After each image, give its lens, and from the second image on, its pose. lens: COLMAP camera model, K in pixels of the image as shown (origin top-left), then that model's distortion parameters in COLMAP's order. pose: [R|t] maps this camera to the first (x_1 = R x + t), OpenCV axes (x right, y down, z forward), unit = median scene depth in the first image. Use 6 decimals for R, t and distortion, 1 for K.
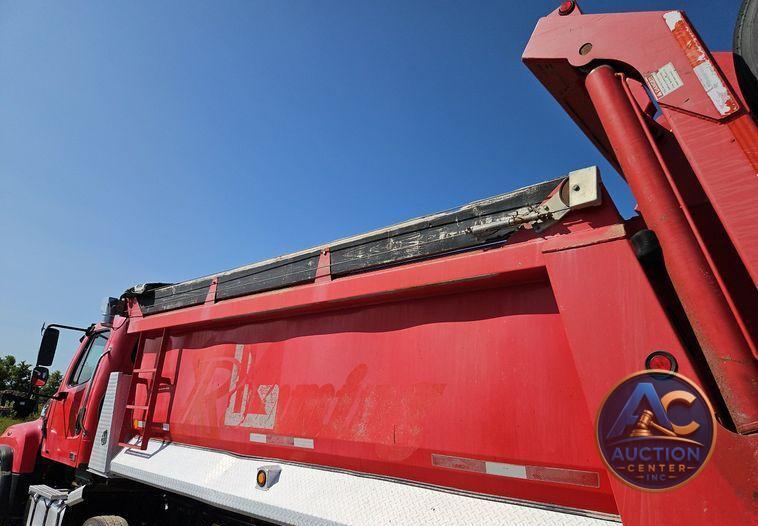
lens RADIAL K [[483.7, 0, 378.6], [0, 483.7, 283.9], [0, 0, 1]] dist [0.074984, -0.060871]
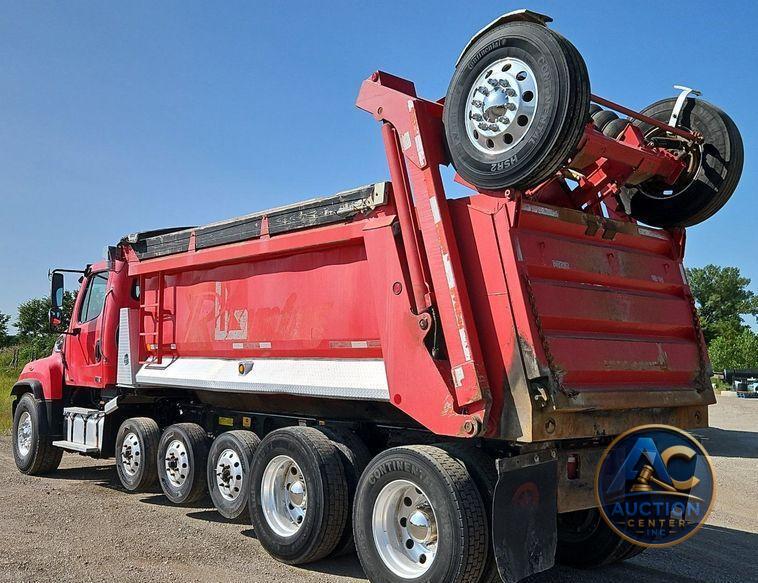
lens RADIAL K [[776.0, 0, 379.0], [0, 776.0, 291.5], [0, 0, 1]] dist [0.049750, -0.001648]
pose [[0.991669, -0.075314, -0.104501, 0.451210], [0.093955, 0.977890, 0.186826, -0.250229], [0.088120, -0.195088, 0.976819, -1.267110]]
